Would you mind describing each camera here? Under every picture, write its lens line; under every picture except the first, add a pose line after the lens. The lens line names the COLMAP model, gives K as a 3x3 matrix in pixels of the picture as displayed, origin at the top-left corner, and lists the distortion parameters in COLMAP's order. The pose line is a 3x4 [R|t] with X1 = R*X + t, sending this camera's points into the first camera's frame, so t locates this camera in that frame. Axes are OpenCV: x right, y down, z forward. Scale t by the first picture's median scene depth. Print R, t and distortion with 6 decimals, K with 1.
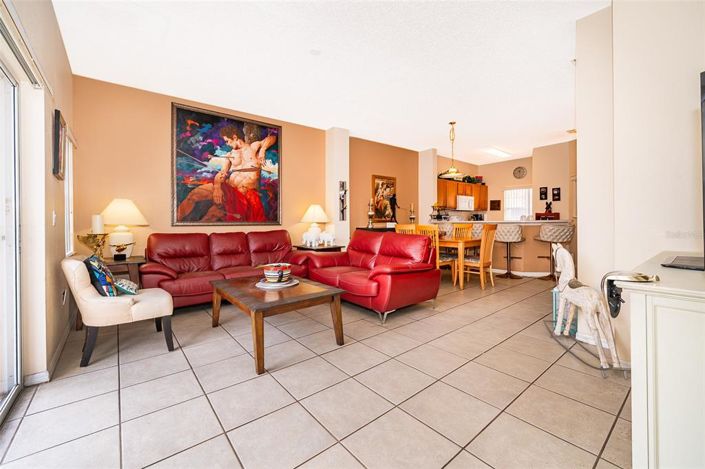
lens RADIAL K [[279.7, 0, 352.6], [0, 279.7, 220.3], [0, 0, 1]] dist [-0.000490, -0.000037]
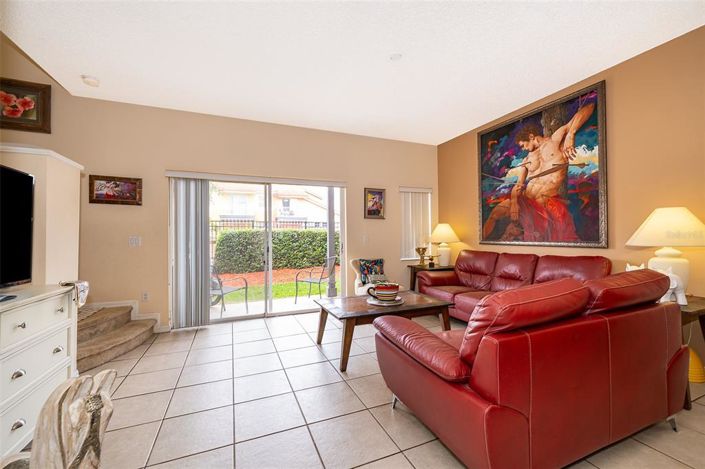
lens RADIAL K [[284.0, 0, 344.9], [0, 284.0, 233.8], [0, 0, 1]] dist [-0.000024, 0.000024]
pose [[-0.277210, -0.002703, -0.960806, 0.497429], [0.008549, 0.999950, -0.005279, -0.015197], [0.960771, -0.009677, -0.277173, 0.678425]]
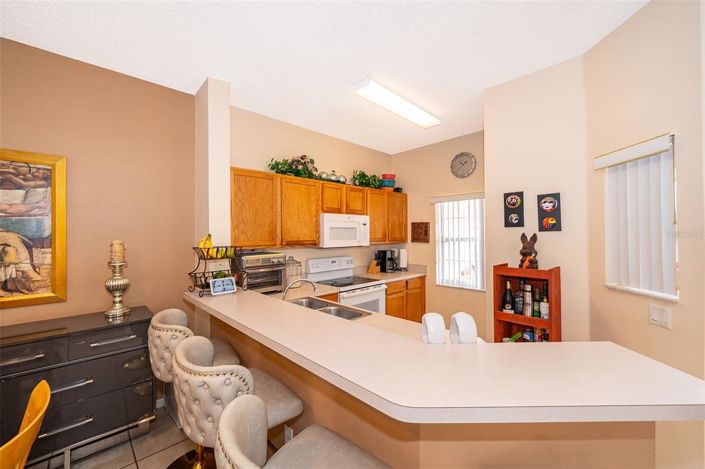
lens RADIAL K [[283.0, 0, 353.2], [0, 283.0, 230.1], [0, 0, 1]] dist [-0.001069, -0.000095]
pose [[0.994889, -0.004370, 0.100876, 0.637935], [0.006279, 0.999807, -0.018612, -0.092488], [-0.100776, 0.019151, 0.994725, 0.954180]]
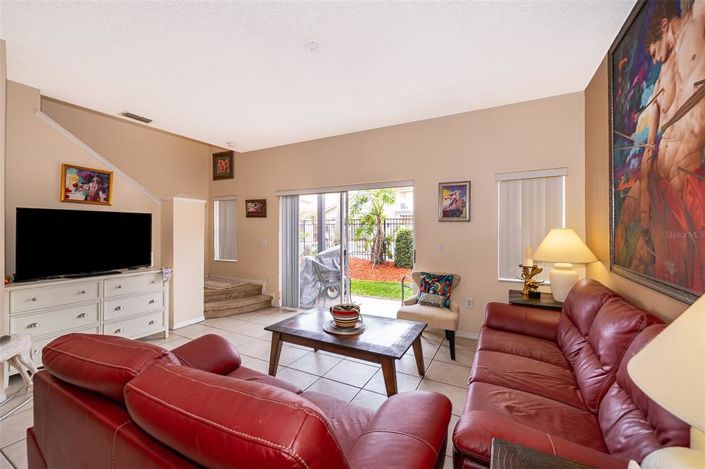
lens RADIAL K [[283.0, 0, 353.2], [0, 283.0, 230.1], [0, 0, 1]] dist [-0.001069, -0.000095]
pose [[-0.912669, 0.005569, -0.408662, 0.048436], [0.003142, 0.999973, 0.006608, -0.057292], [0.408687, 0.004747, -0.912662, 1.108800]]
